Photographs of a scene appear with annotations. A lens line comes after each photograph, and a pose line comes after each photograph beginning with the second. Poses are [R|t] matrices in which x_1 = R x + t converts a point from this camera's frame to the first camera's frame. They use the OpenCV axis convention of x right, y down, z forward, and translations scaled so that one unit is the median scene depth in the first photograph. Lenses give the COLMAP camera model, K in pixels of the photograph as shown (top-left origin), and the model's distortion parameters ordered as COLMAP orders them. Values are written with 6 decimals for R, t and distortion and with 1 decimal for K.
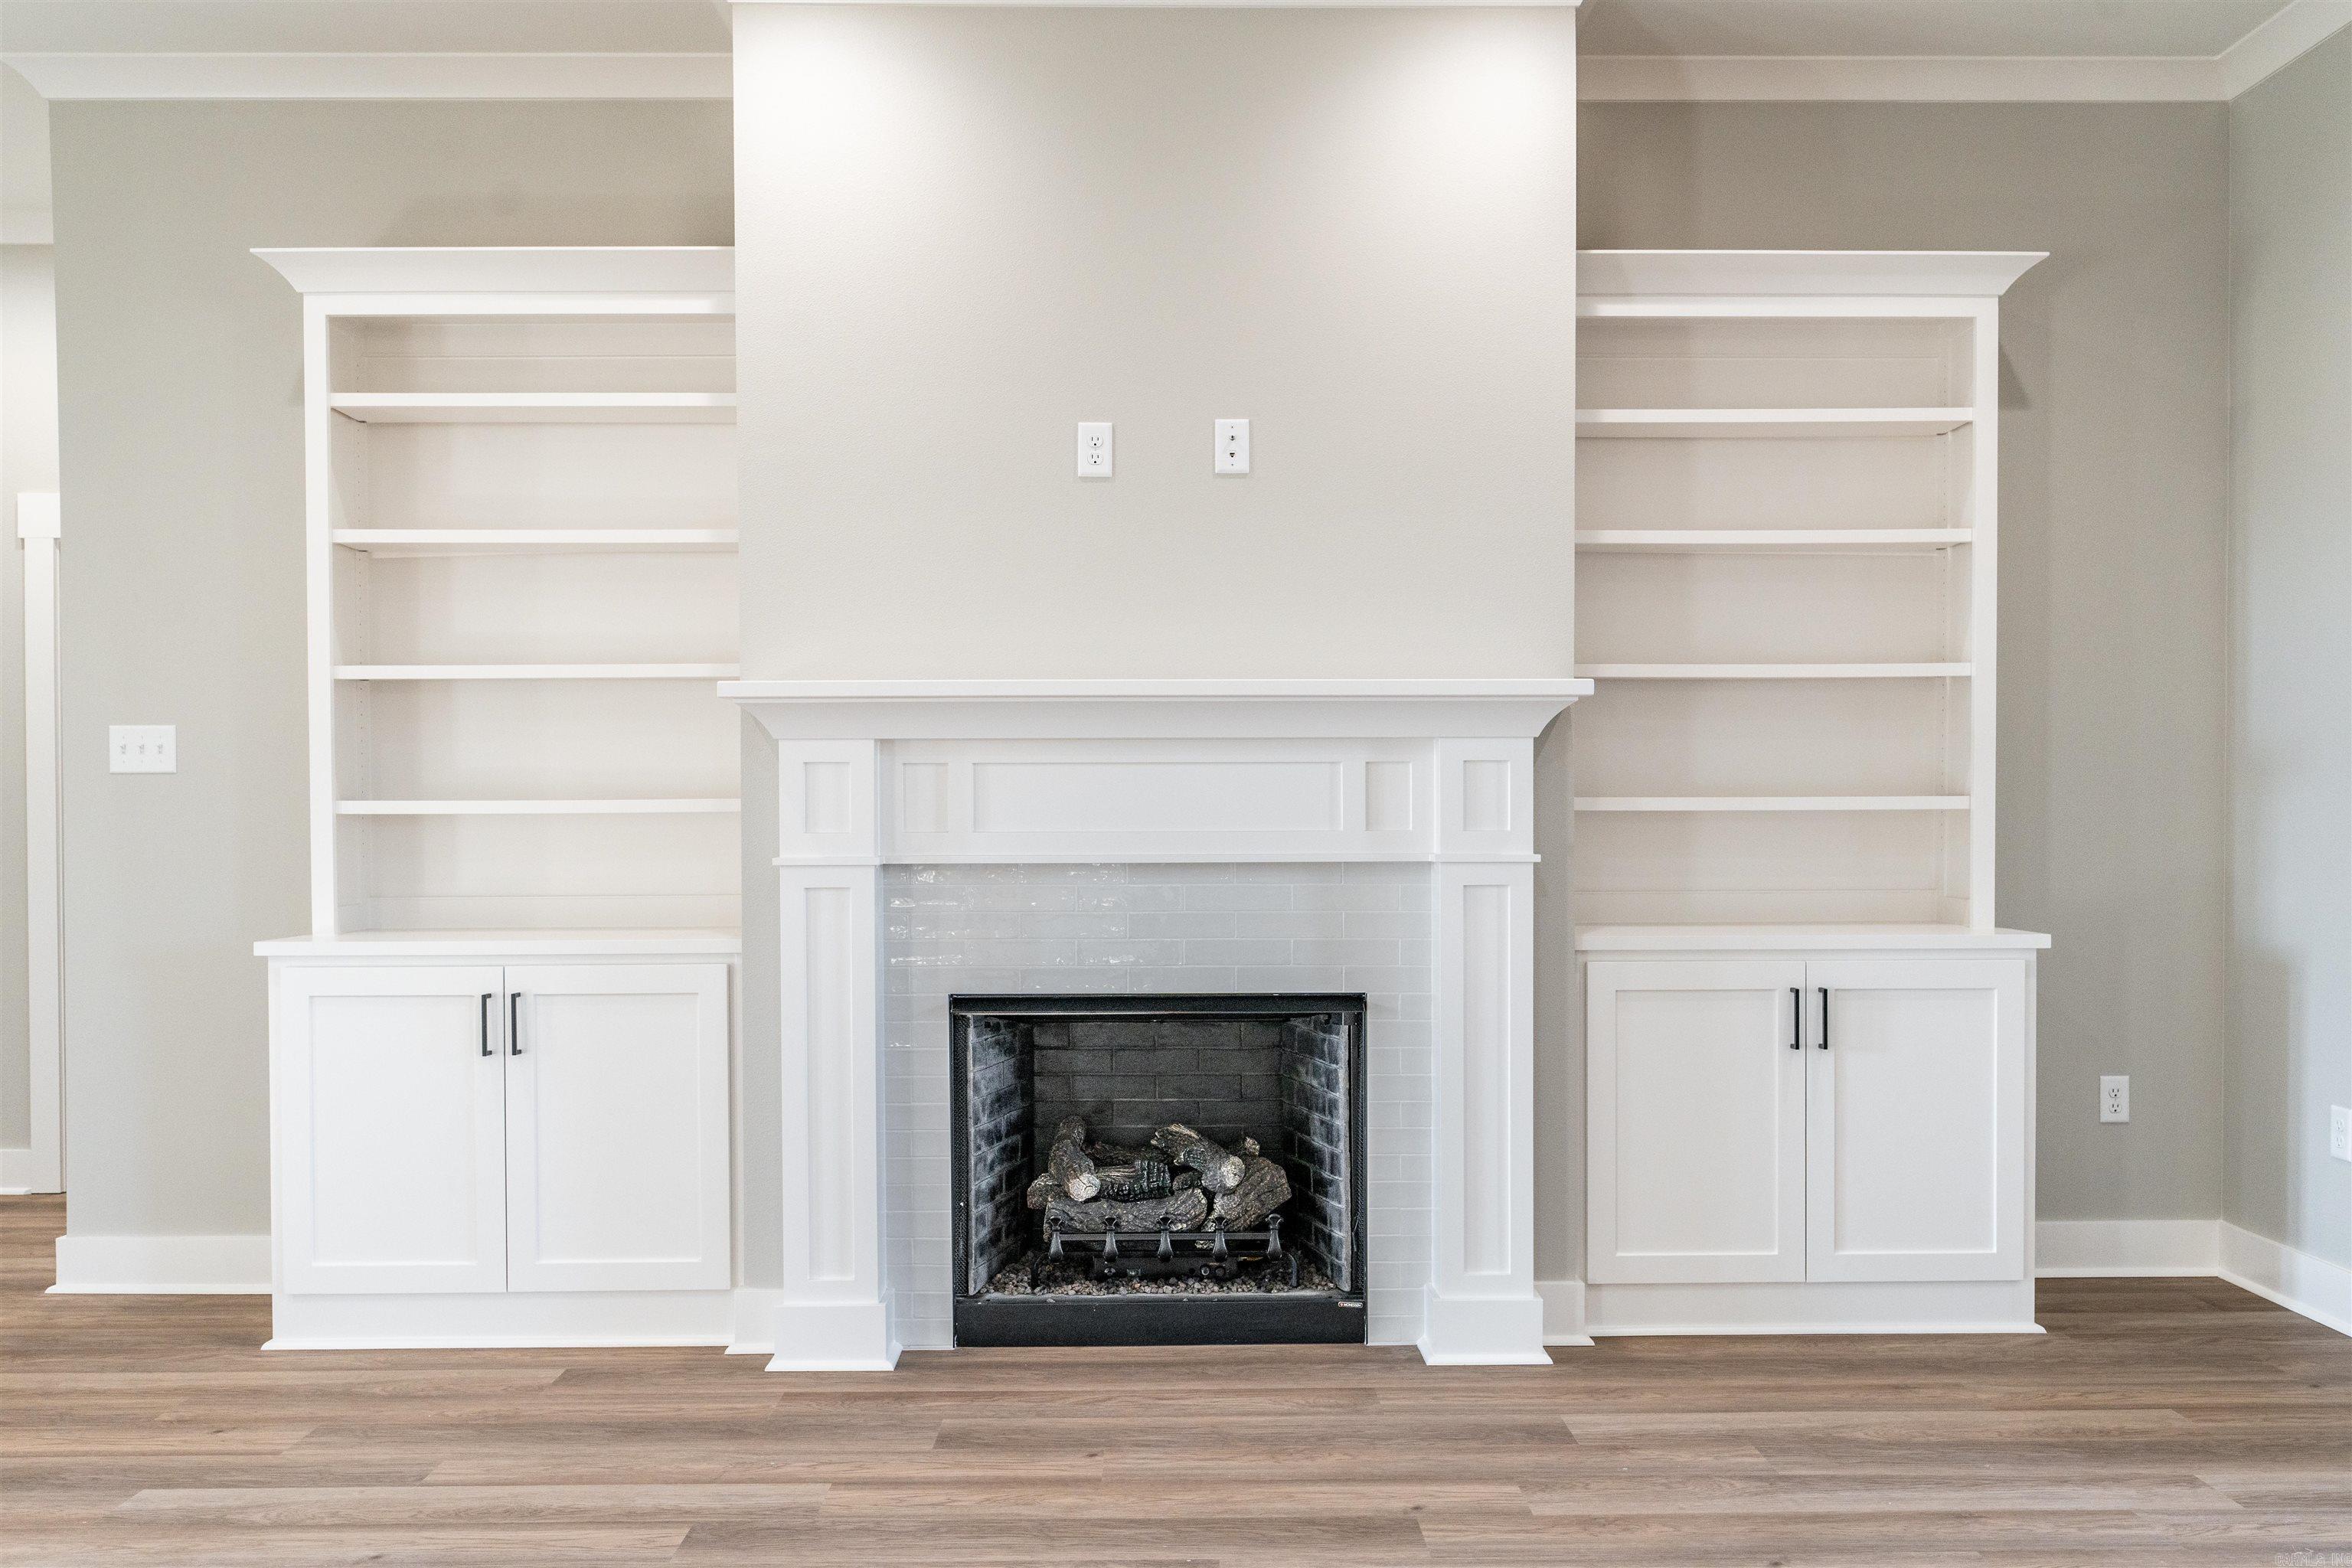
lens RADIAL K [[1874.5, 0, 1204.8], [0, 1874.5, 844.3], [0, 0, 1]] dist [0.001597, -0.003047]
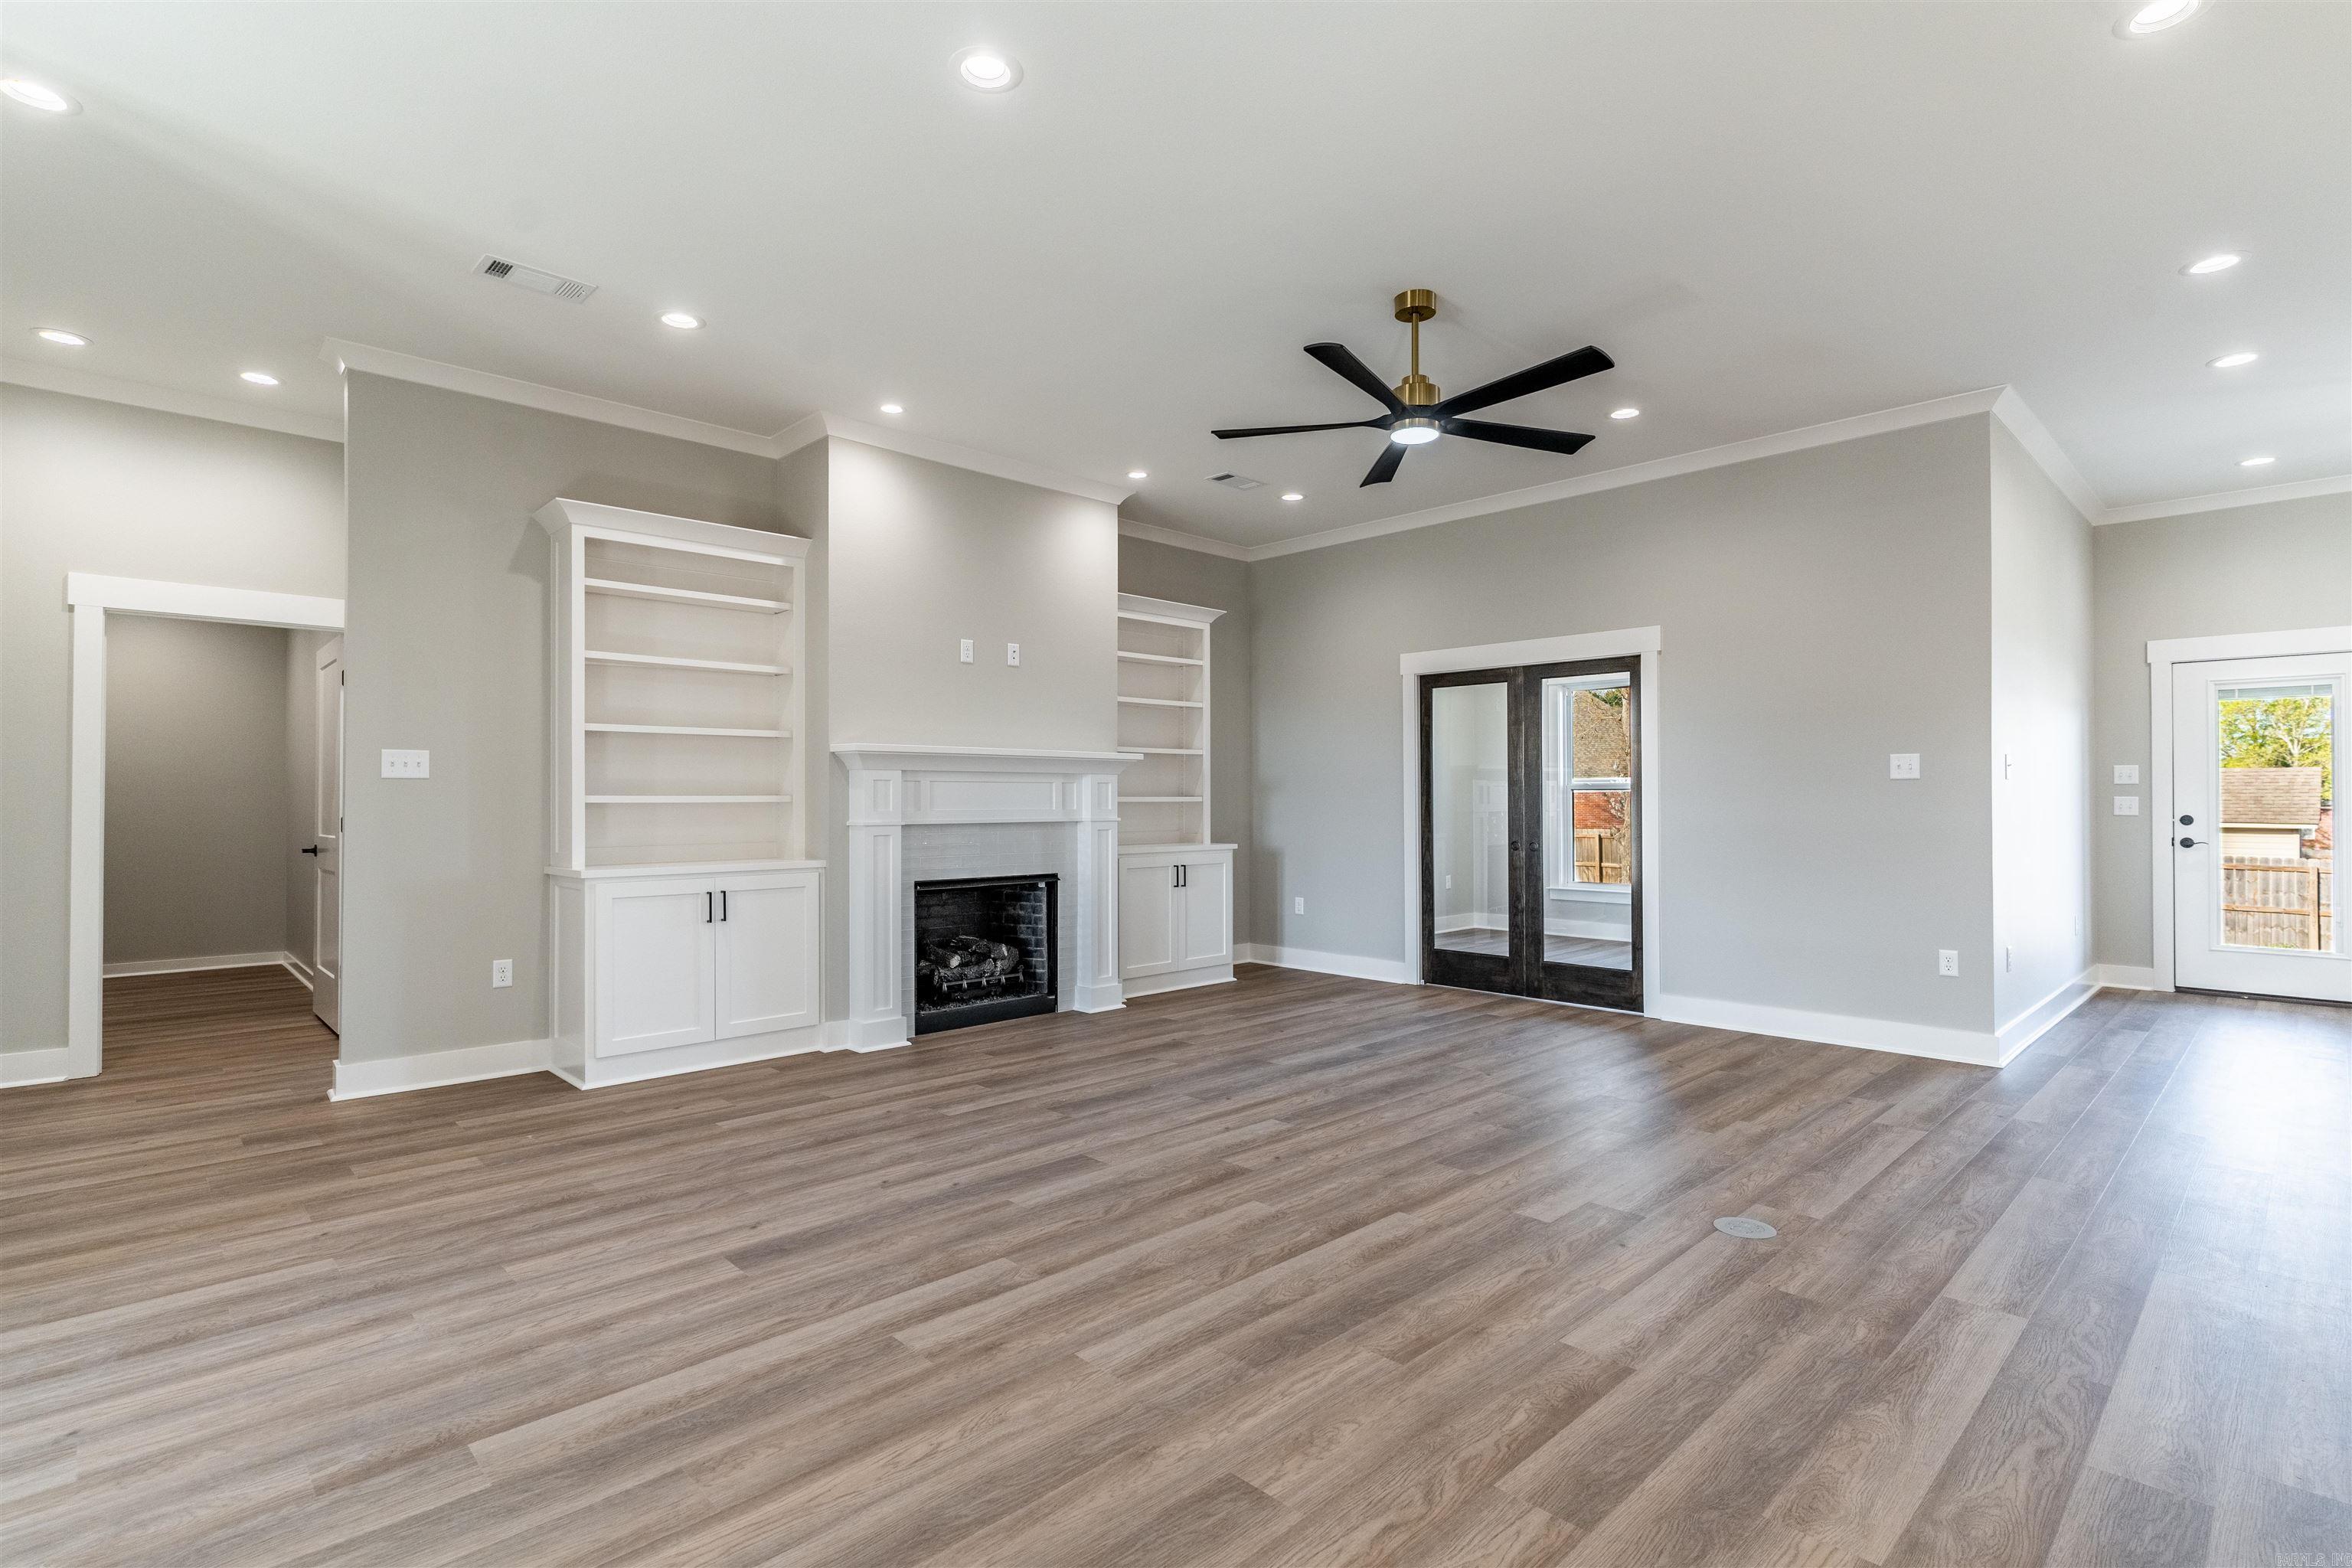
lens RADIAL K [[1121.1, 0, 1172.2], [0, 1121.1, 787.7], [0, 0, 1]] dist [-0.000483, 0.000139]
pose [[0.730190, 0.010179, 0.683169, -0.827962], [0.012207, 0.999535, -0.027940, 0.007409], [-0.683135, 0.028741, 0.729726, -0.218173]]
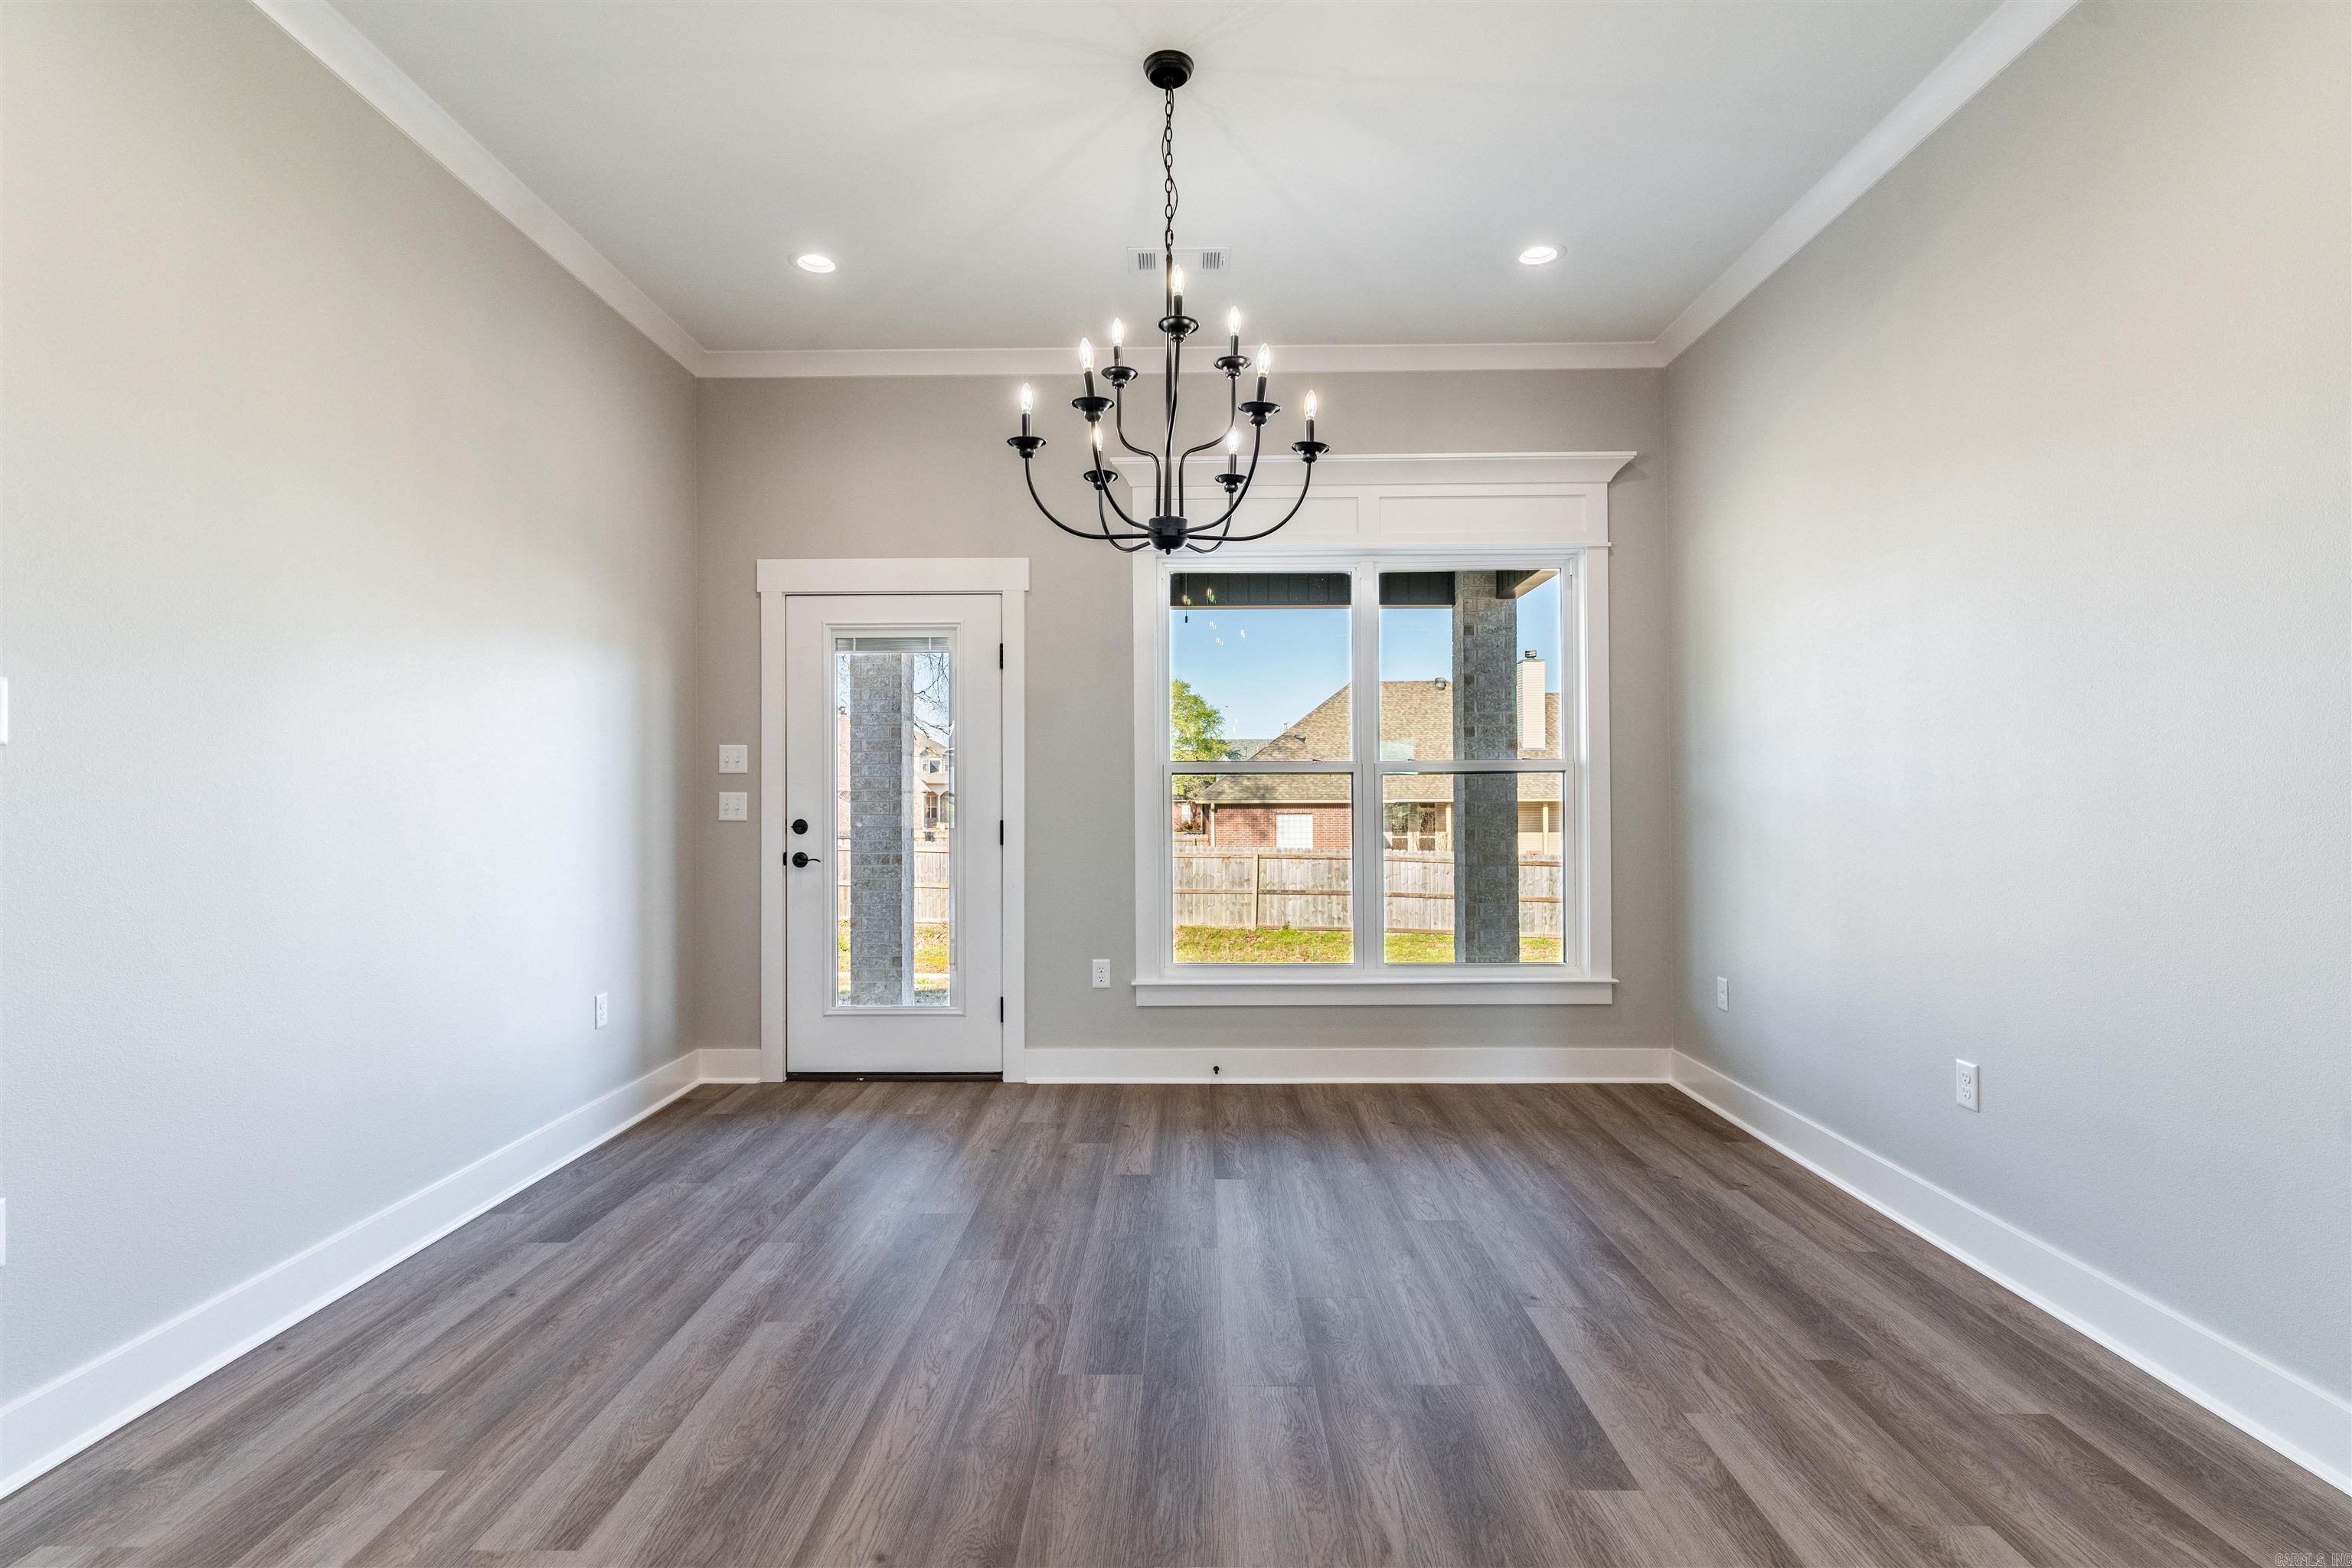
lens RADIAL K [[1112.1, 0, 1169.1], [0, 1112.1, 786.1], [0, 0, 1]] dist [0.001738, 0.000372]
pose [[0.034832, 0.011019, 0.999332, 0.276733], [0.025212, 0.999611, -0.011900, 0.009235], [-0.999075, 0.025610, 0.034541, -0.438198]]
